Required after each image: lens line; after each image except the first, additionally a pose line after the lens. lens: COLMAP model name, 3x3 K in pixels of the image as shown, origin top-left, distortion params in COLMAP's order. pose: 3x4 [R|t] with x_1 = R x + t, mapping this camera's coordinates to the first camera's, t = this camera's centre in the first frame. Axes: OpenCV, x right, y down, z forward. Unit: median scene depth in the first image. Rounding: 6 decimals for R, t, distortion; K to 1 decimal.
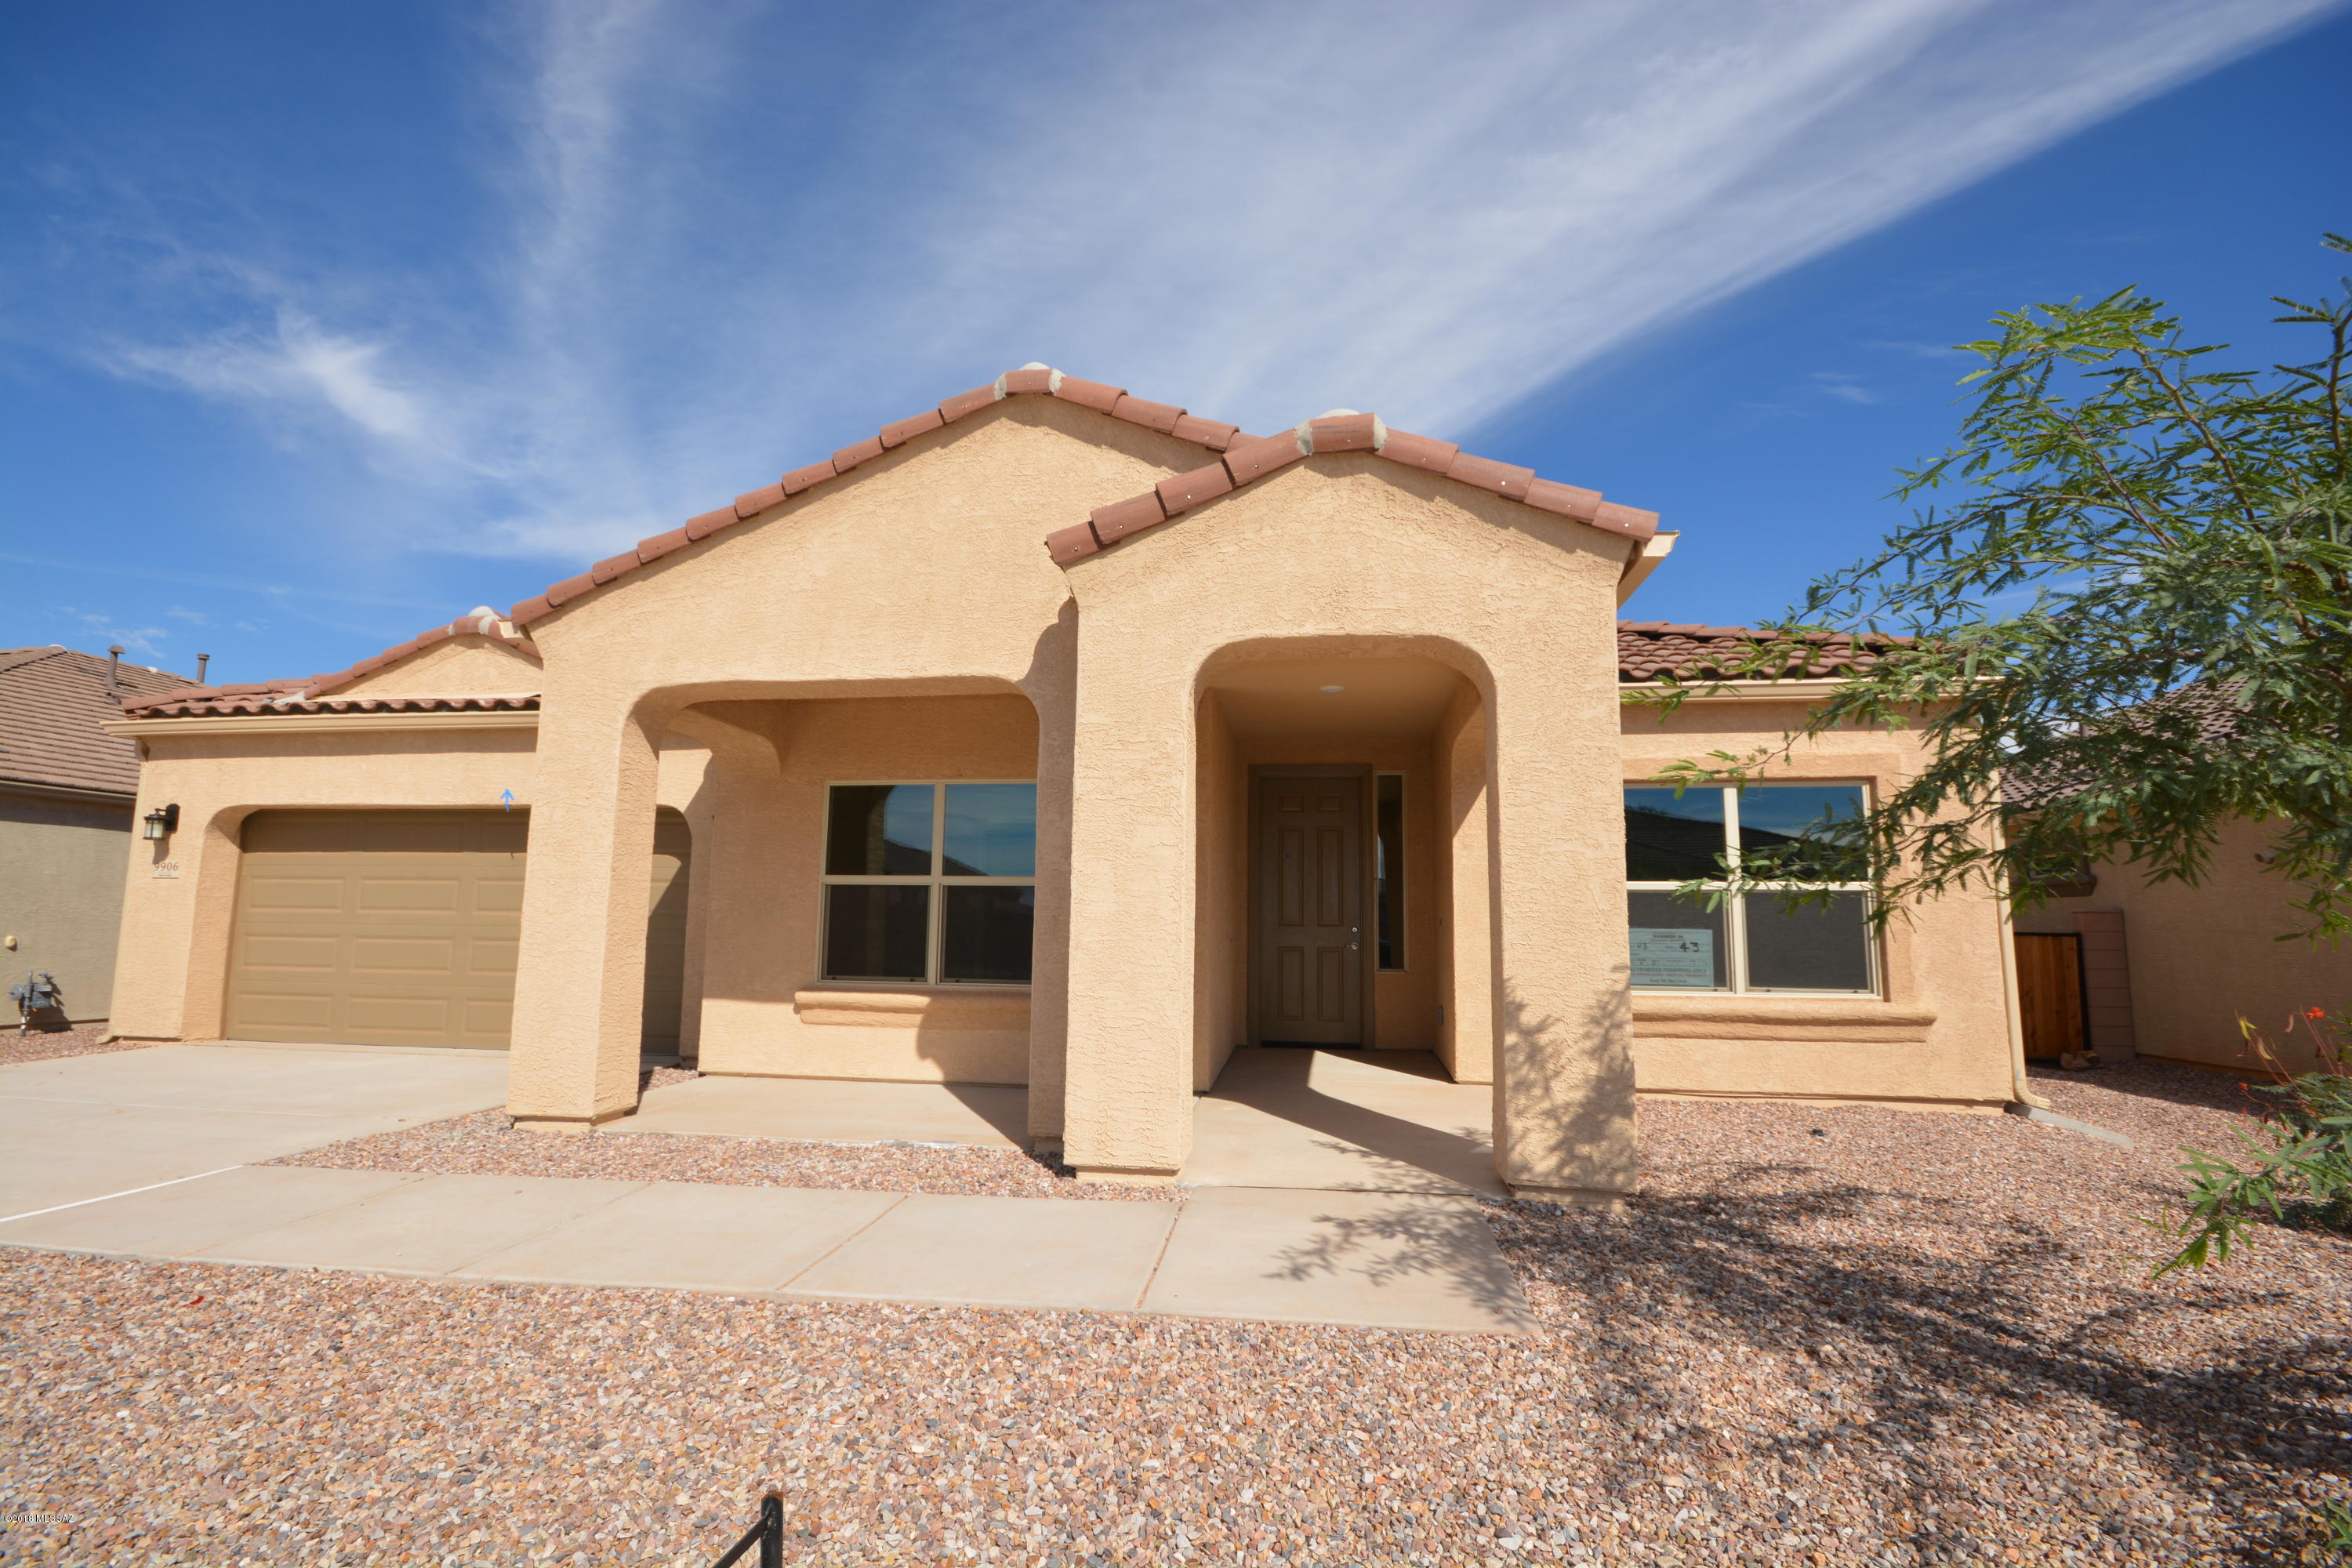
lens RADIAL K [[1047.6, 0, 1173.5], [0, 1047.6, 790.9], [0, 0, 1]] dist [-0.002762, -0.000834]
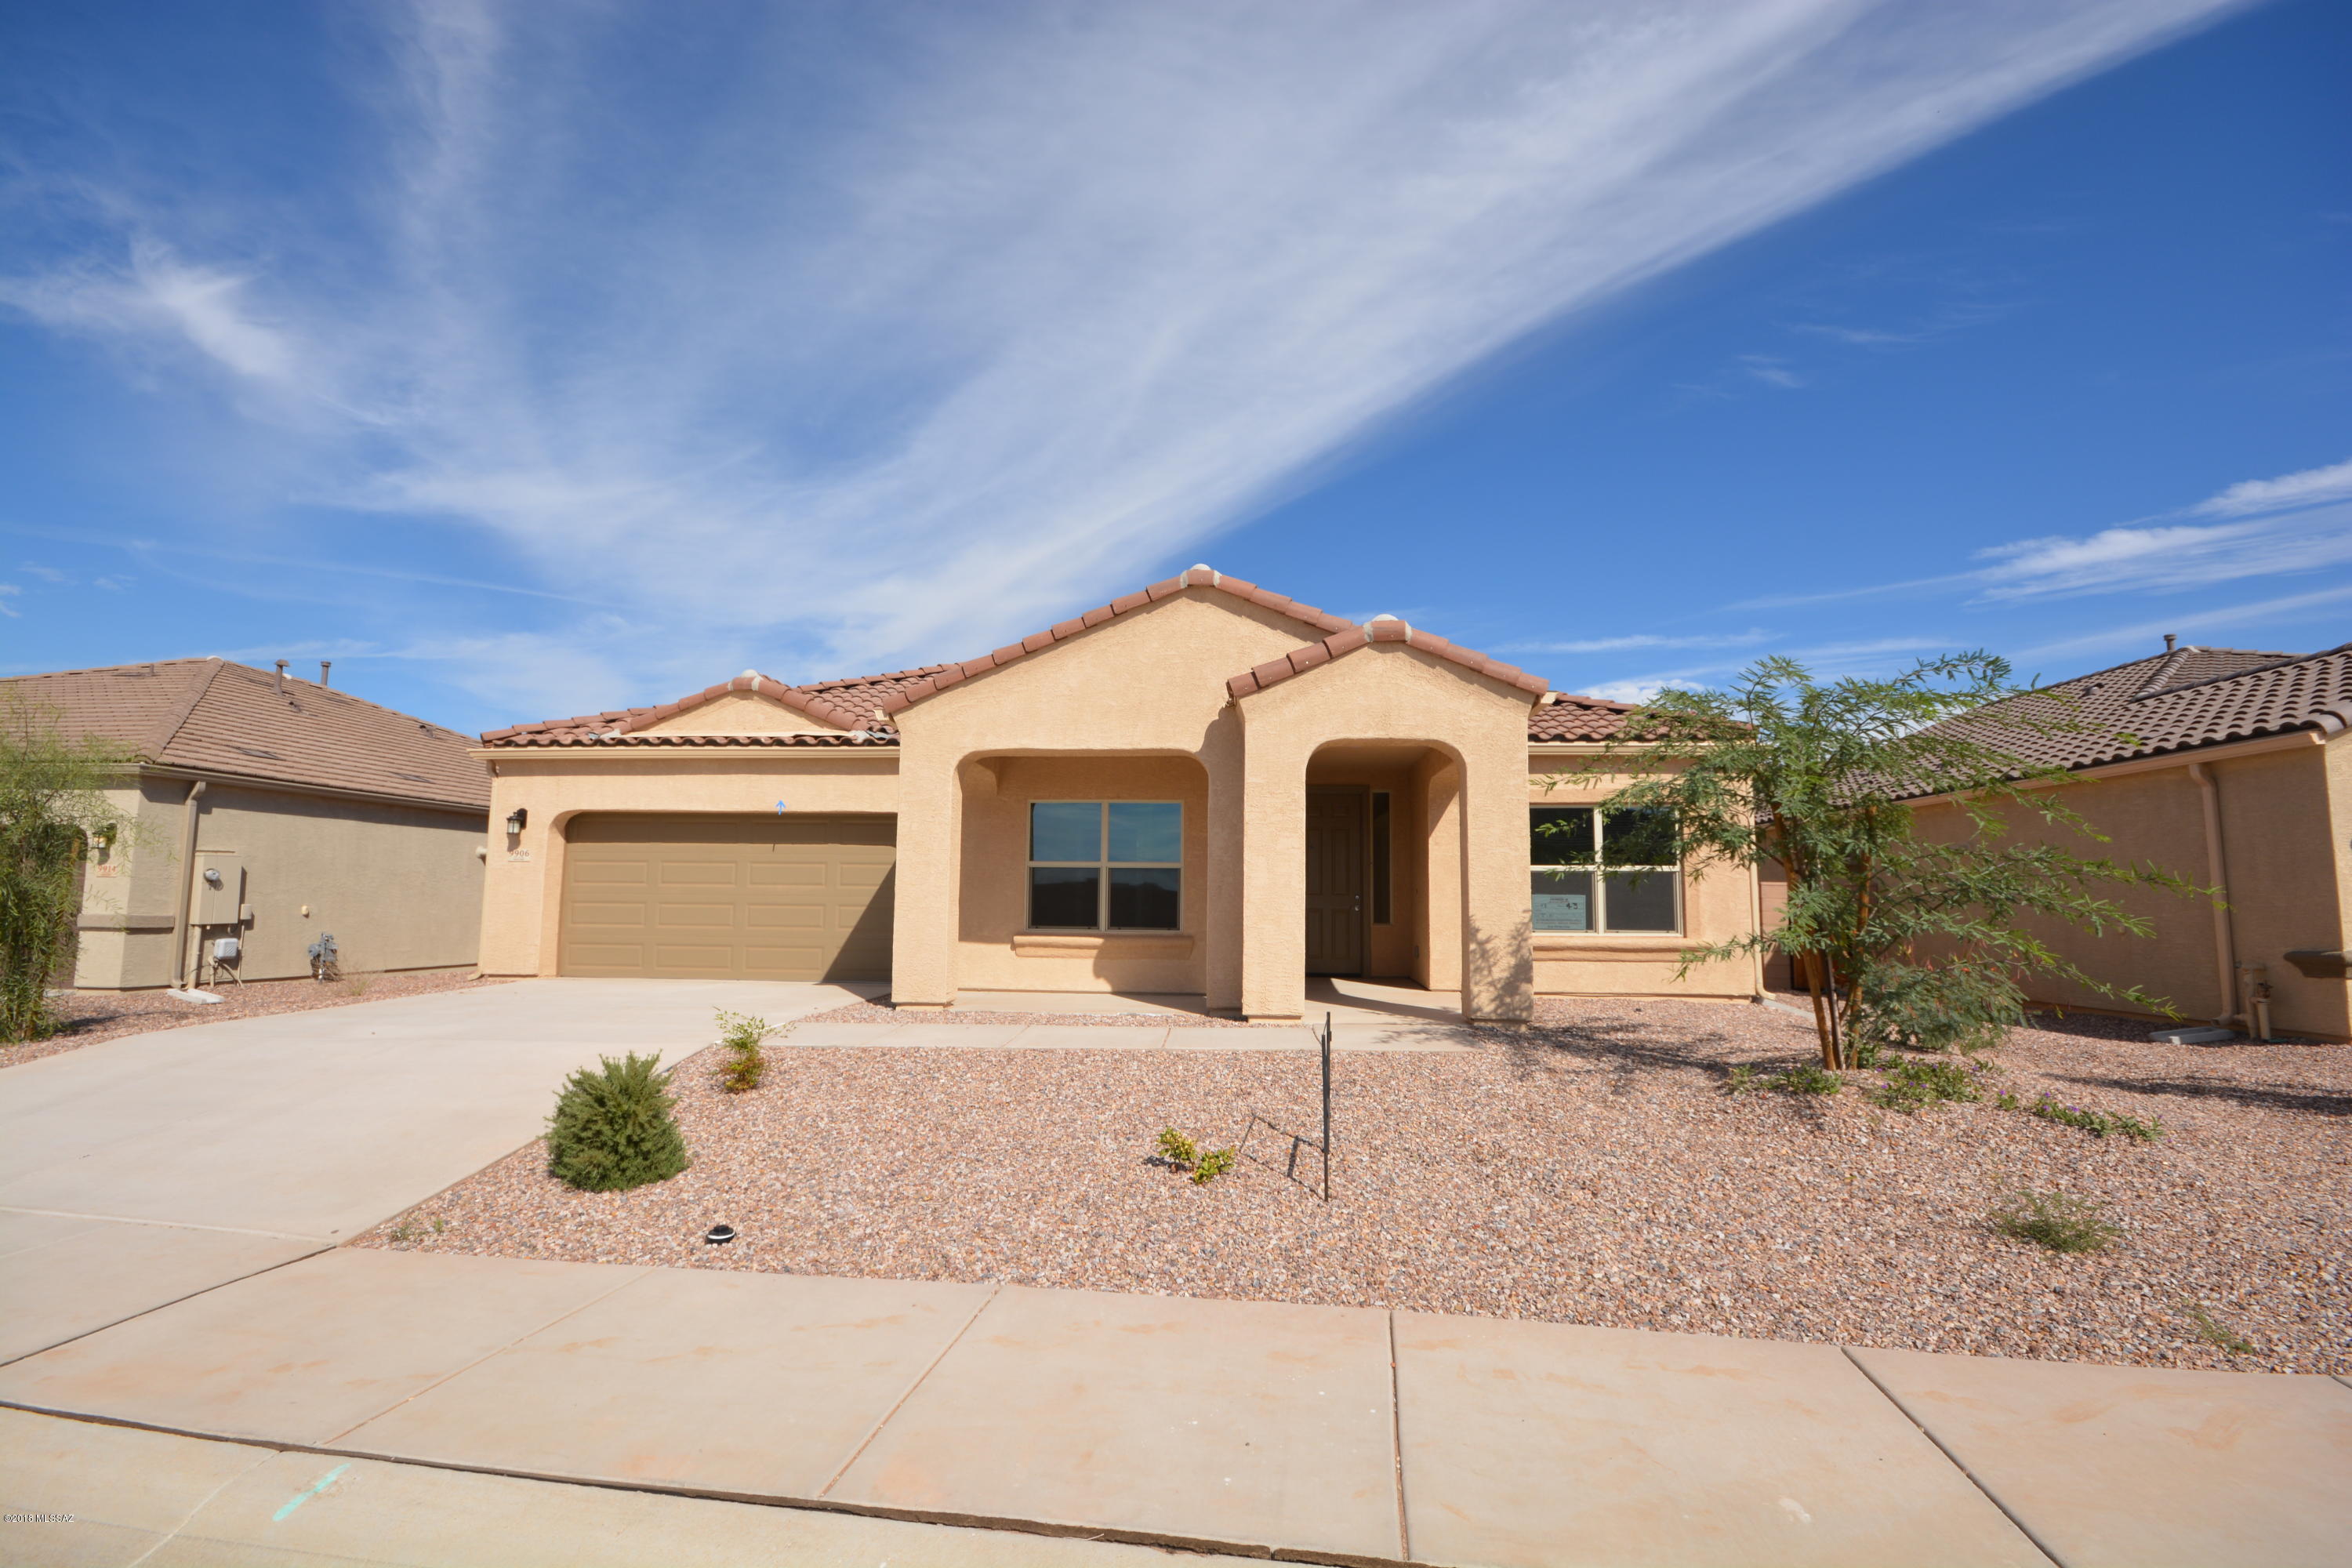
lens RADIAL K [[1065.6, 0, 1178.1], [0, 1065.6, 788.3], [0, 0, 1]] dist [0.000123, 0.000441]
pose [[0.997404, 0.005728, 0.071784, -0.251927], [-0.007191, 0.999771, 0.020131, -0.066131], [-0.071652, -0.020595, 0.997217, -0.640091]]
